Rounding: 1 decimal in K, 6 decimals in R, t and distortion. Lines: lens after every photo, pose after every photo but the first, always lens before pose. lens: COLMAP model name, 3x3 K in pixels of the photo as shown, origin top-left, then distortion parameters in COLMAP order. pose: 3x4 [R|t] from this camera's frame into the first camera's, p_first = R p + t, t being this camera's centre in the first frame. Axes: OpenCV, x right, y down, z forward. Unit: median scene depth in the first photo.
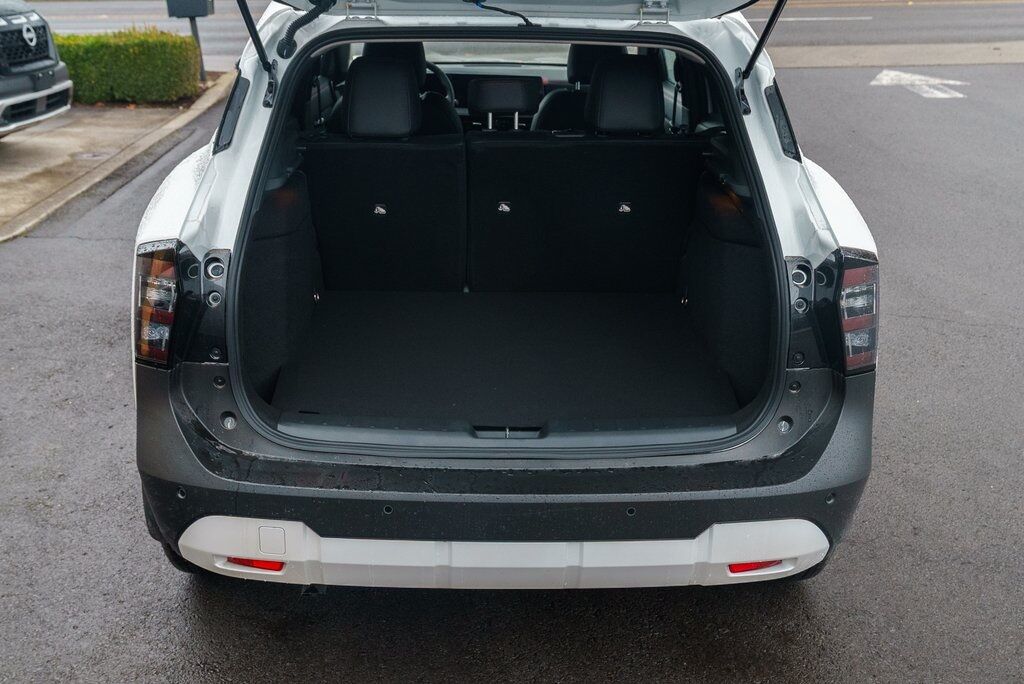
lens RADIAL K [[1066.9, 0, 493.7], [0, 1066.9, 395.6], [0, 0, 1]] dist [0.009136, 0.014784]
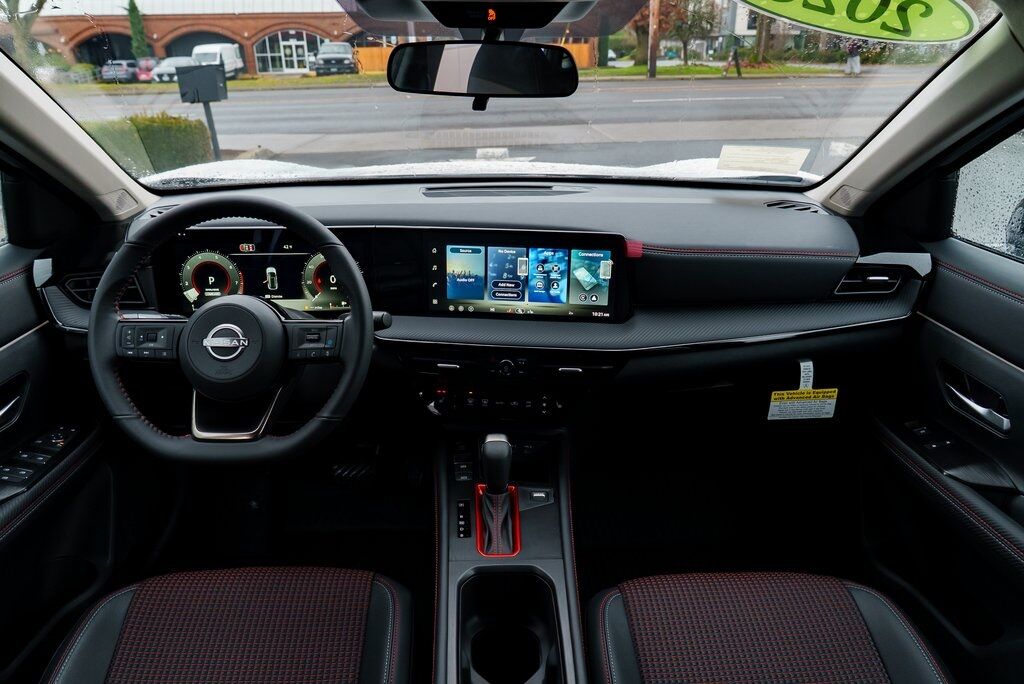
lens RADIAL K [[699.2, 0, 508.8], [0, 699.2, 345.5], [0, 0, 1]] dist [-0.026081, 0.022122]
pose [[0.999516, -0.020608, 0.023324, -0.000403], [0.020683, 0.999782, -0.003019, -0.111730], [-0.023257, 0.003500, 0.999723, 0.326921]]
